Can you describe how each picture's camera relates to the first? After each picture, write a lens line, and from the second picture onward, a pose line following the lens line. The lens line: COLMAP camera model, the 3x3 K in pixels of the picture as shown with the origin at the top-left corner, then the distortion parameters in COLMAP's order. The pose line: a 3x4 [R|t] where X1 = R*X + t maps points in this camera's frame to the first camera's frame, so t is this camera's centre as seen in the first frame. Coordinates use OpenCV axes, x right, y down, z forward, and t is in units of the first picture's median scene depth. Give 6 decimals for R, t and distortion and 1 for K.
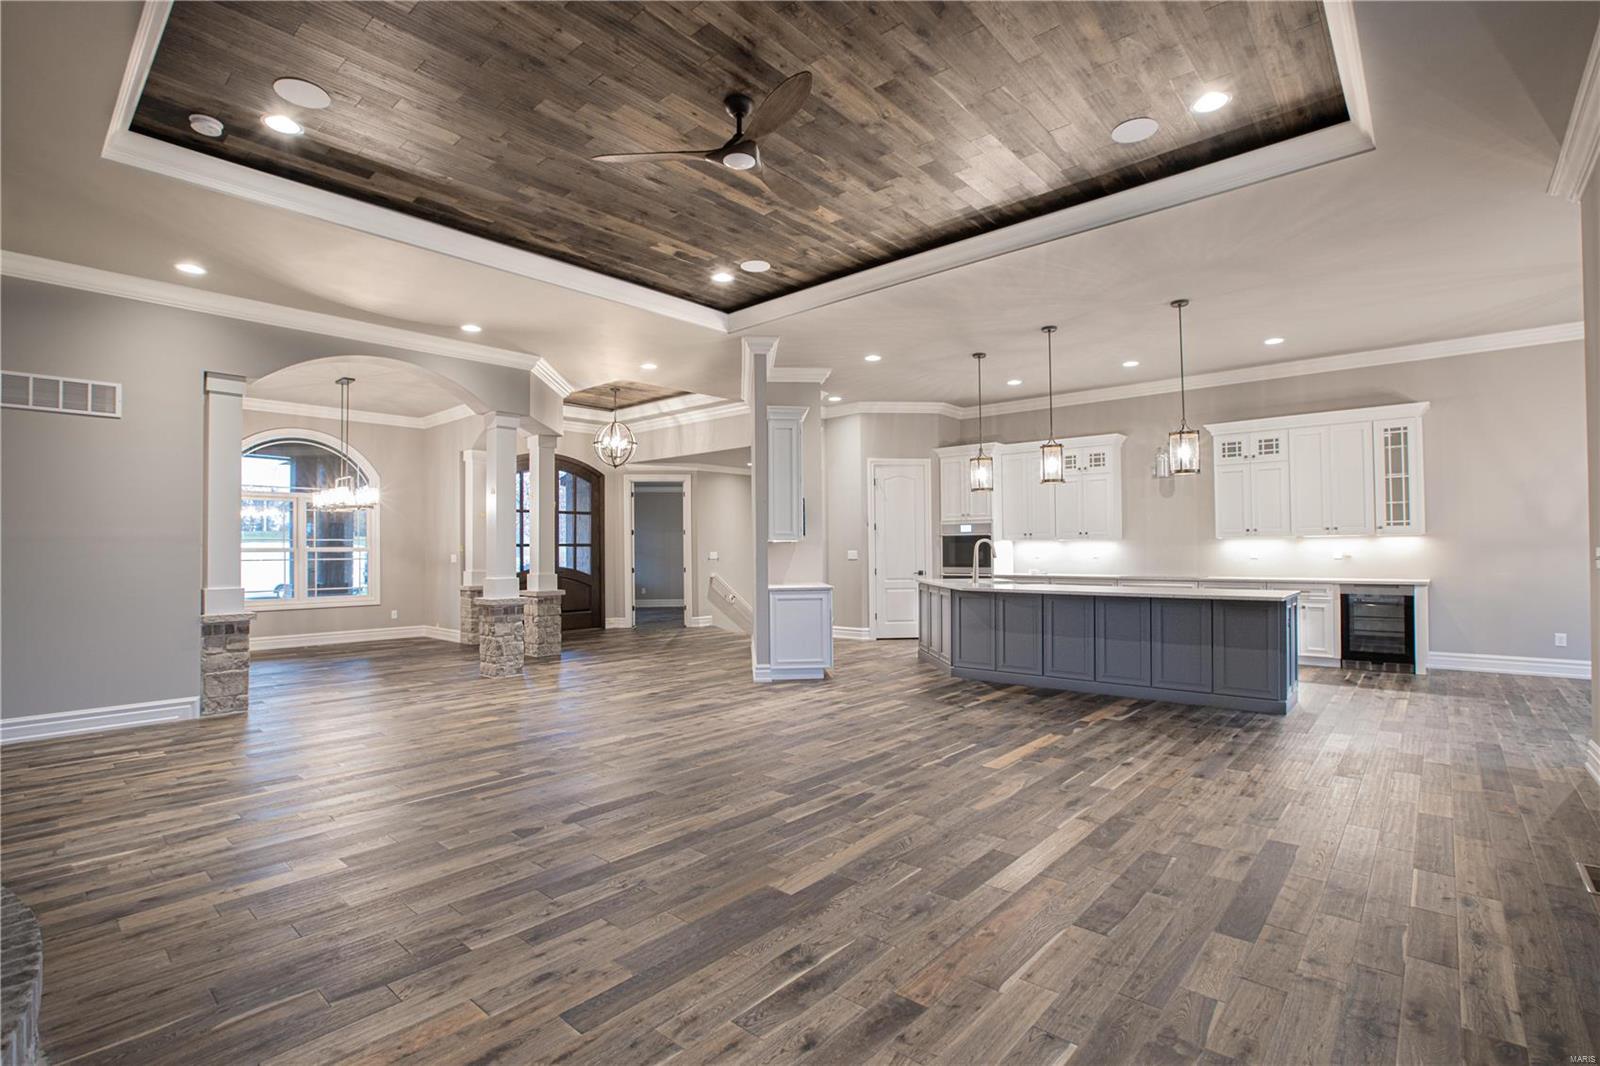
lens RADIAL K [[736.2, 0, 803.8], [0, 736.2, 538.1], [0, 0, 1]] dist [-0.072166, 0.034673]
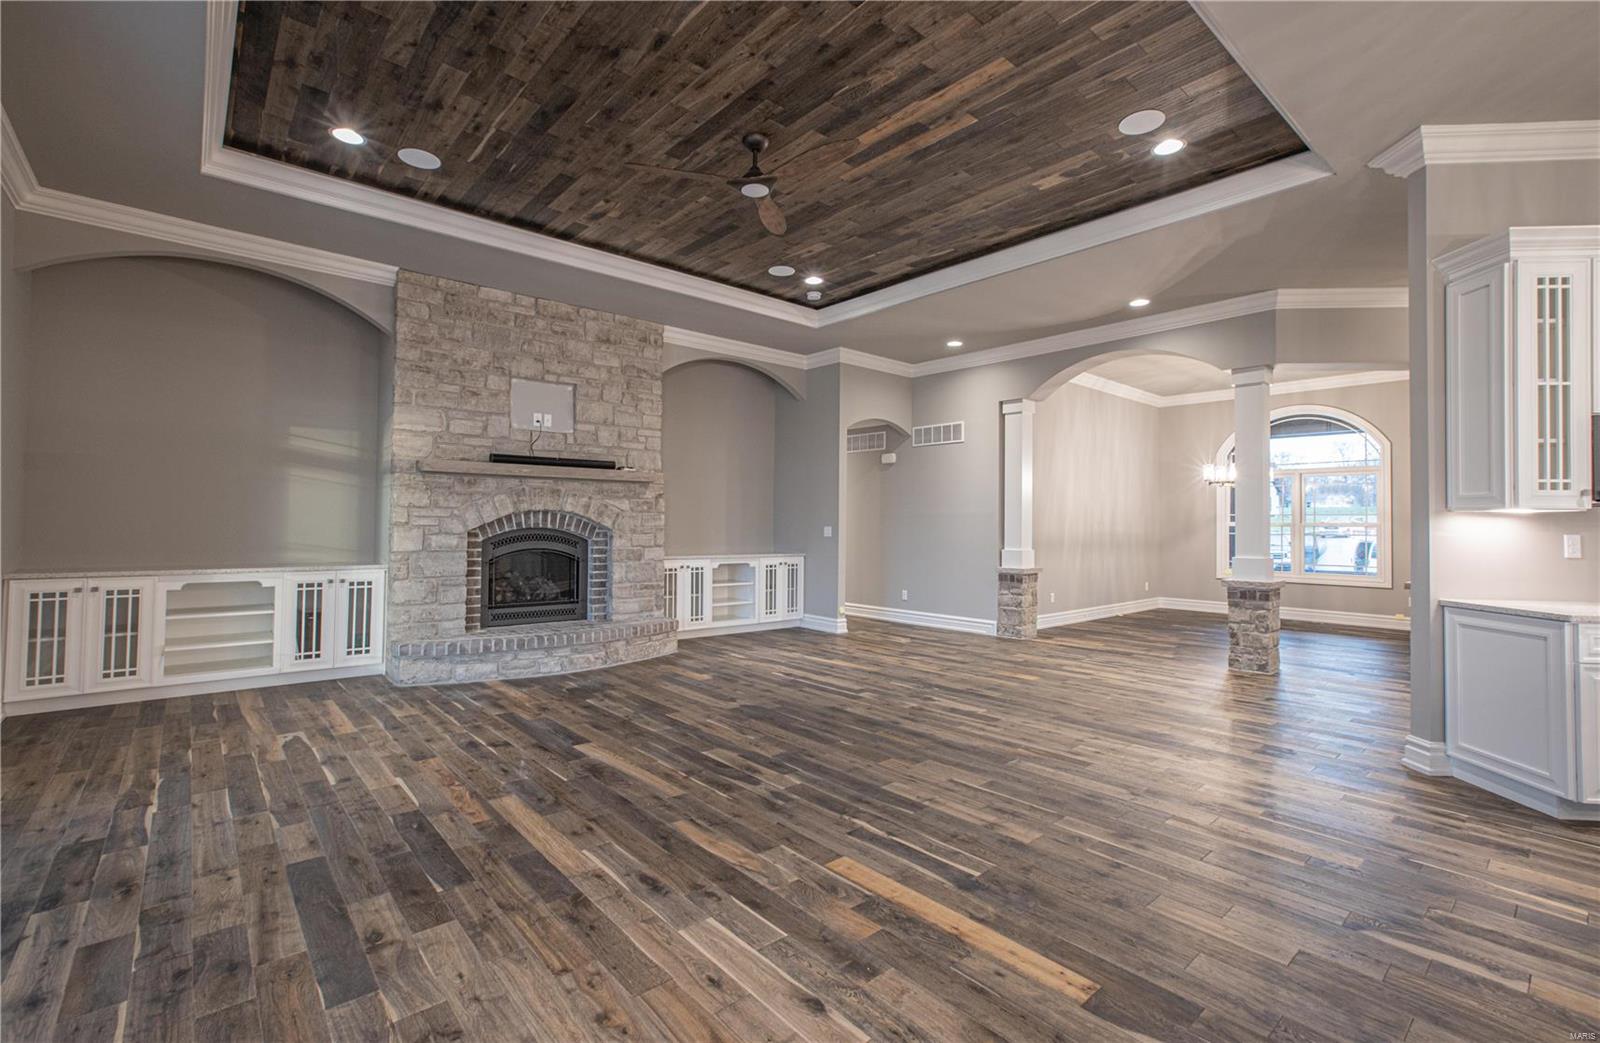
lens RADIAL K [[716.0, 0, 819.0], [0, 716.0, 510.2], [0, 0, 1]] dist [-0.033509, 0.026340]
pose [[-0.114759, -0.012433, -0.993316, 0.837379], [0.008865, 0.999869, -0.013539, 0.009406], [0.993354, -0.010359, -0.114634, 0.995213]]
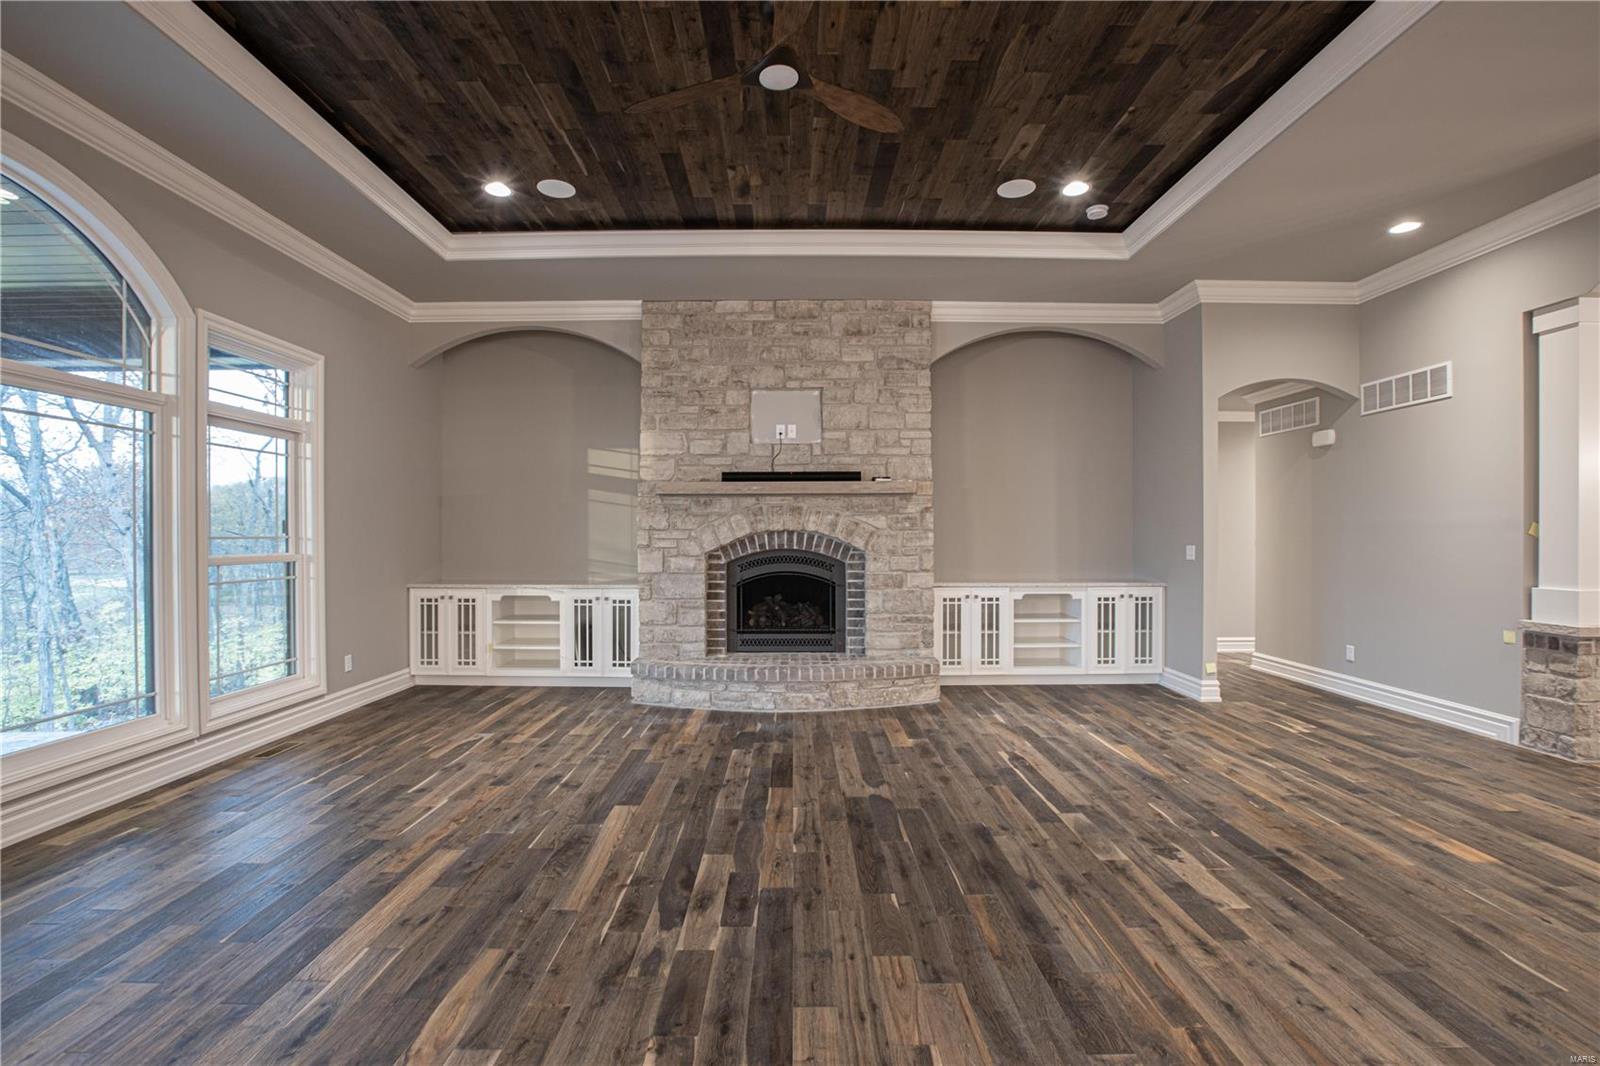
lens RADIAL K [[736.2, 0, 803.8], [0, 736.2, 538.1], [0, 0, 1]] dist [-0.072166, 0.034673]
pose [[-0.744423, 0.011433, -0.667610, 0.358176], [0.018979, 0.999812, -0.004041, 0.006030], [0.667438, -0.015679, -0.744500, 1.311900]]
